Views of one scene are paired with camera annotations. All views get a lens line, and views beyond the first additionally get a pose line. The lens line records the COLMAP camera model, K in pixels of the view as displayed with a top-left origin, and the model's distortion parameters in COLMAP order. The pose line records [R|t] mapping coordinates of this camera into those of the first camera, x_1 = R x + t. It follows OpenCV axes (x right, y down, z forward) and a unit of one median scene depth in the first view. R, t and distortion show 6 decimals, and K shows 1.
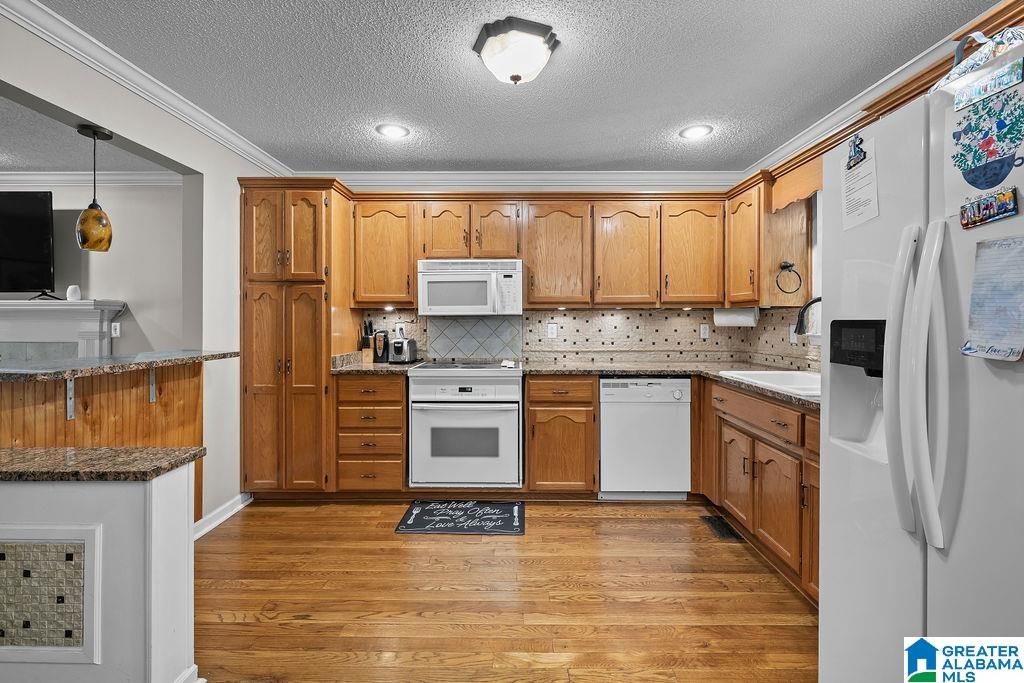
lens RADIAL K [[452.0, 0, 511.1], [0, 452.0, 322.6], [0, 0, 1]] dist [-0.002026, -0.000345]
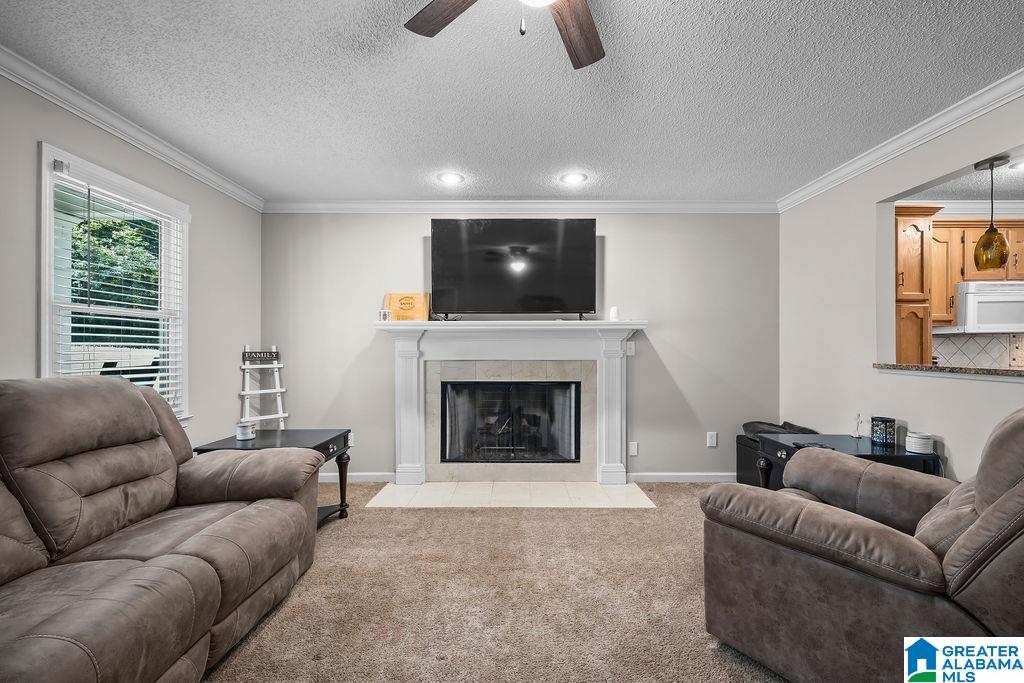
lens RADIAL K [[426.2, 0, 510.7], [0, 426.2, 346.4], [0, 0, 1]] dist [-0.000183, 0.000008]
pose [[0.999754, -0.004929, 0.021615, -1.440151], [0.005011, 0.999980, -0.003783, 0.016448], [-0.021596, 0.003891, 0.999759, -0.003157]]
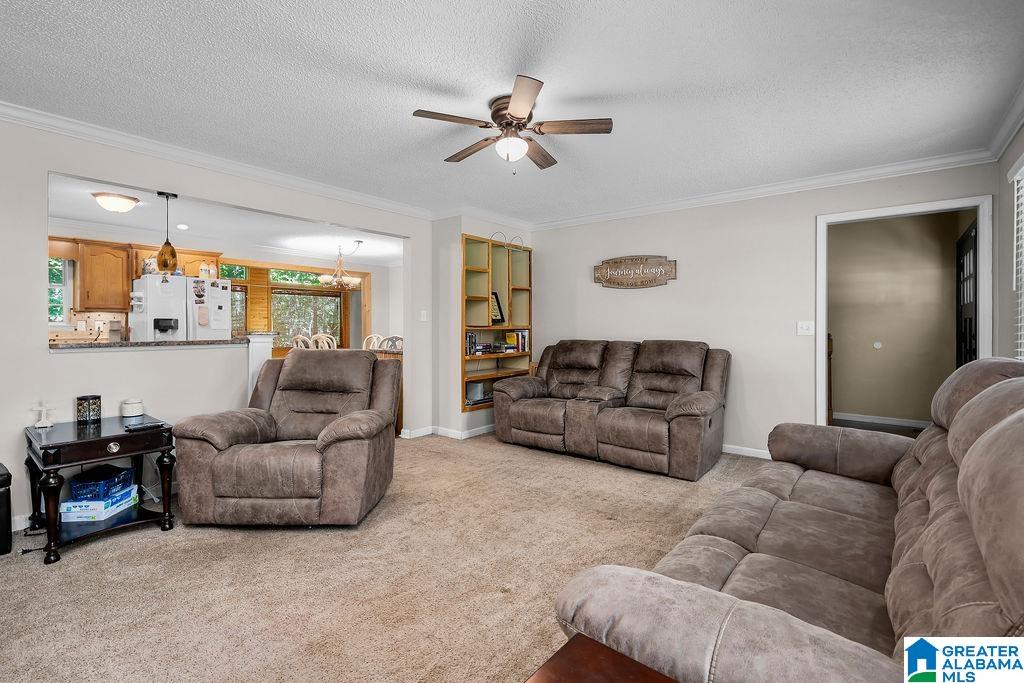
lens RADIAL K [[452.0, 0, 511.1], [0, 452.0, 322.6], [0, 0, 1]] dist [-0.002026, -0.000345]
pose [[-0.780188, -0.003683, 0.625534, -1.906333], [-0.002467, 0.999993, 0.002811, 0.005436], [-0.625540, 0.000650, -0.780191, 0.962731]]
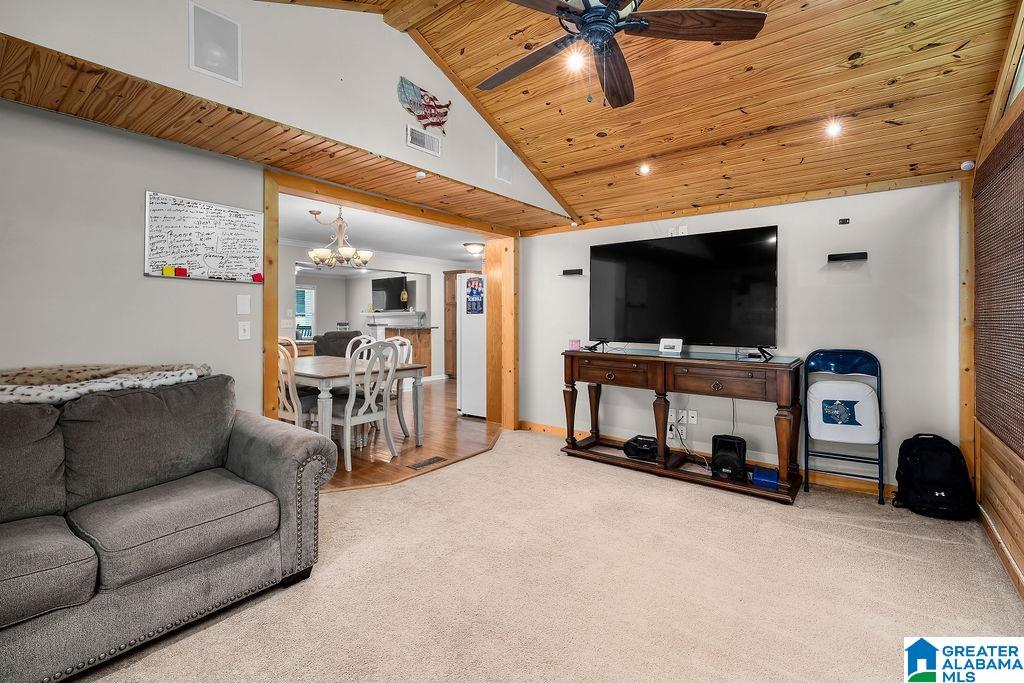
lens RADIAL K [[452.0, 0, 511.1], [0, 452.0, 322.6], [0, 0, 1]] dist [-0.002026, -0.000345]
pose [[0.800310, -0.004814, -0.599567, 1.647360], [0.003511, 0.999988, -0.003342, 0.043503], [0.599576, 0.000570, 0.800318, -1.217894]]
